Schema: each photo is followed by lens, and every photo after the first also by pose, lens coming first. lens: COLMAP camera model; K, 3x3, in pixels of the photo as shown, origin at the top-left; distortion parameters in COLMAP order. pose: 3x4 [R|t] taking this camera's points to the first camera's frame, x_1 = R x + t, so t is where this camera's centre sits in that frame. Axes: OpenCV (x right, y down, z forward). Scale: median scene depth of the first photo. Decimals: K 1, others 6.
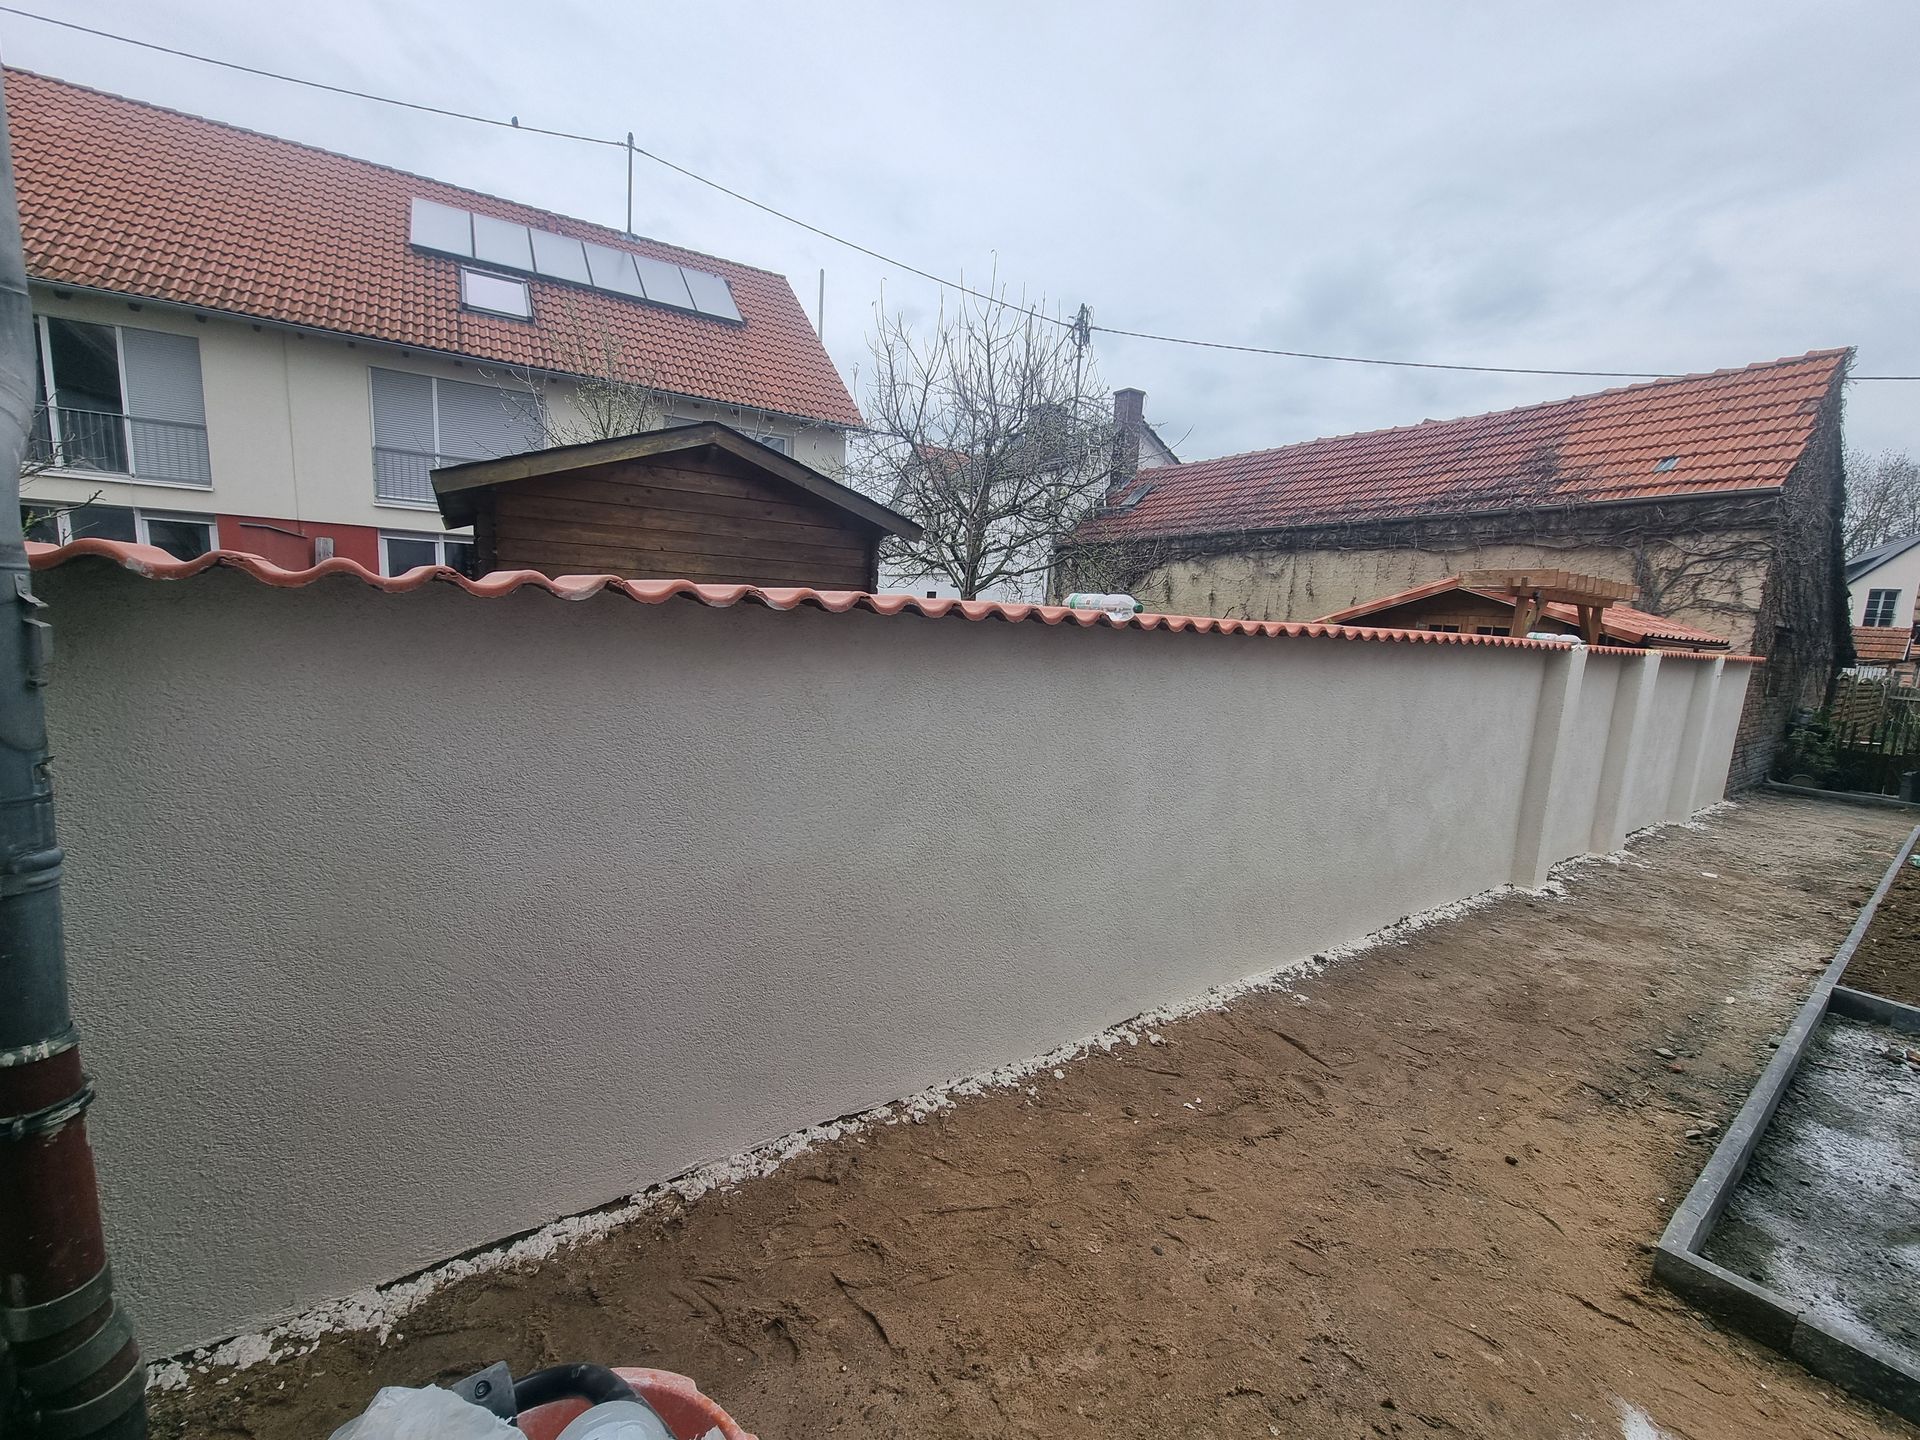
lens RADIAL K [[786.9, 0, 953.9], [0, 786.9, 736.2], [0, 0, 1]] dist [-0.003842, 0.000649]
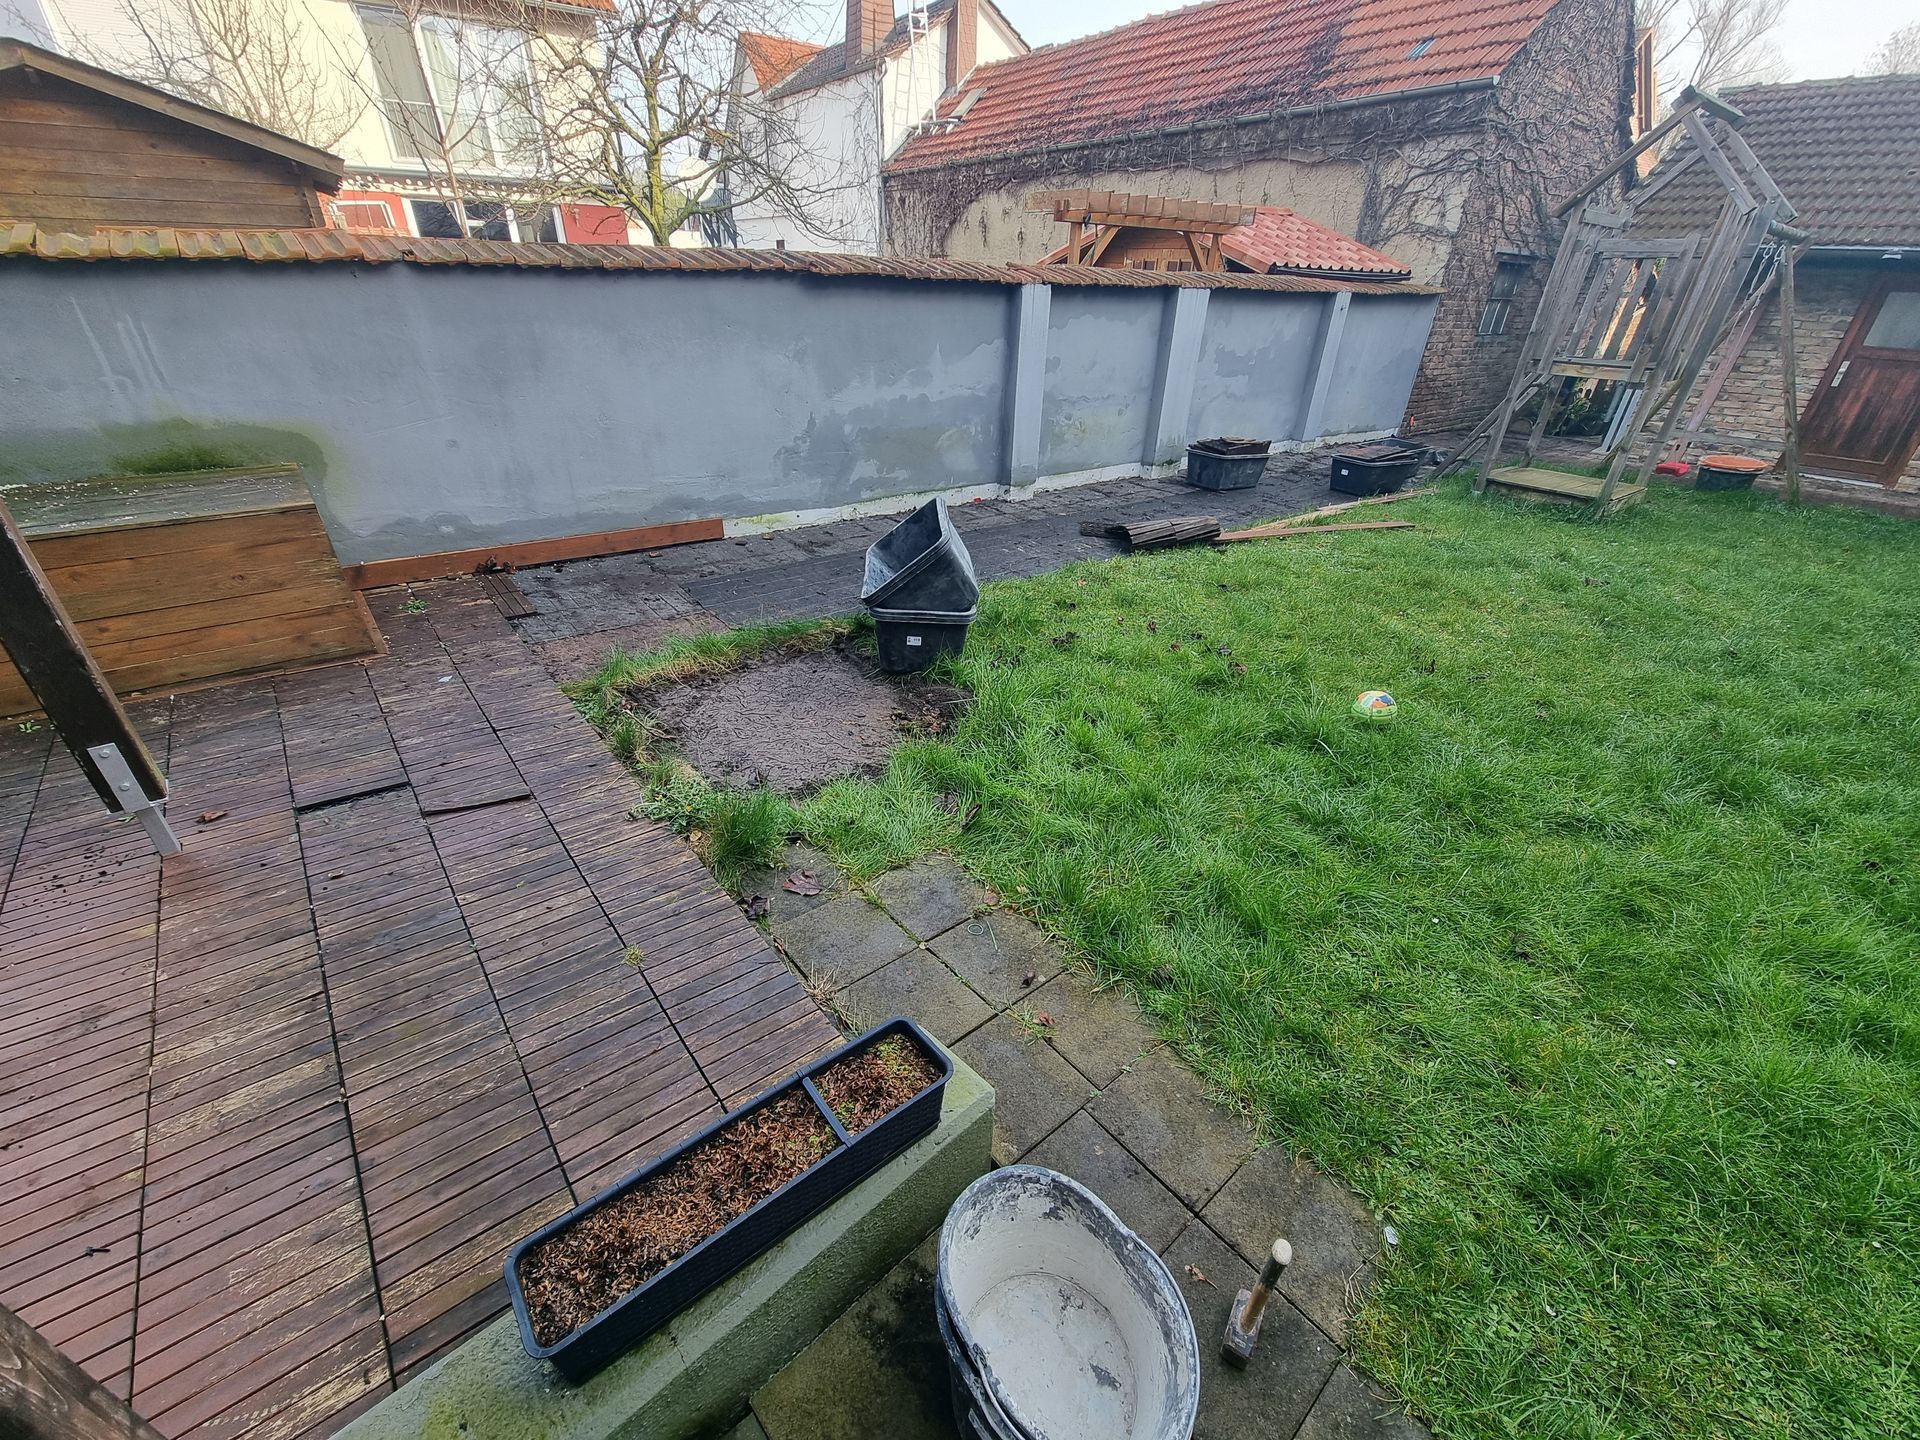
lens RADIAL K [[786.9, 0, 953.9], [0, 786.9, 736.2], [0, 0, 1]] dist [-0.003842, 0.000649]
pose [[0.998711, -0.044962, 0.023551, 0.308085], [0.032976, 0.927505, 0.372353, 0.031454], [-0.038586, -0.371096, 0.927792, -0.102214]]
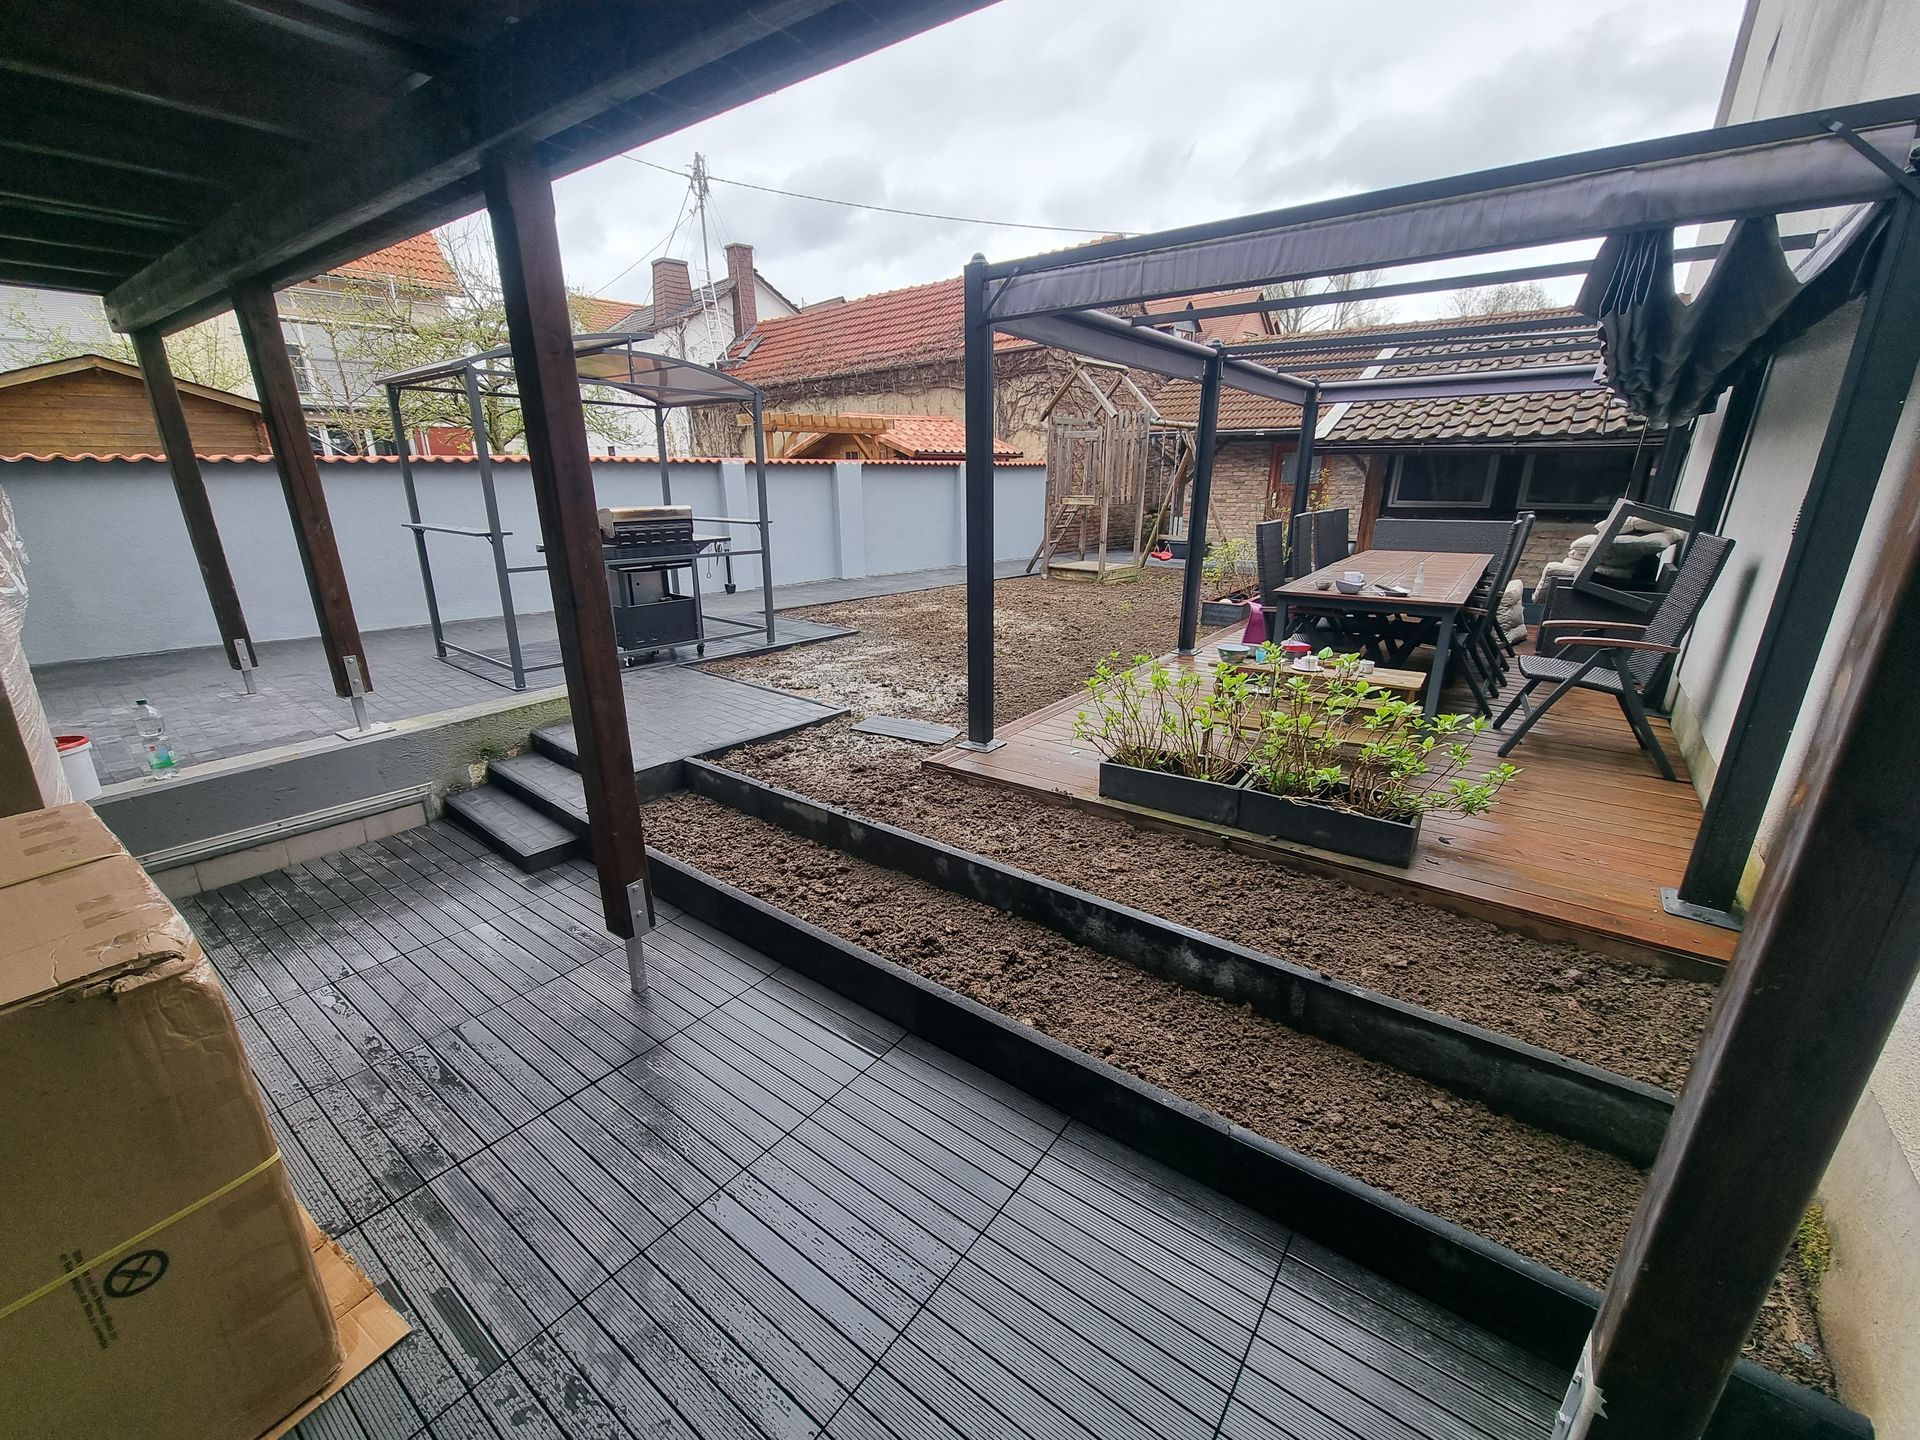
lens RADIAL K [[786.9, 0, 953.9], [0, 786.9, 736.2], [0, 0, 1]] dist [-0.003842, 0.000649]
pose [[0.972741, -0.127410, 0.193757, 0.420412], [0.090683, 0.978003, 0.187845, 0.103006], [-0.213428, -0.165154, 0.962898, -0.459140]]
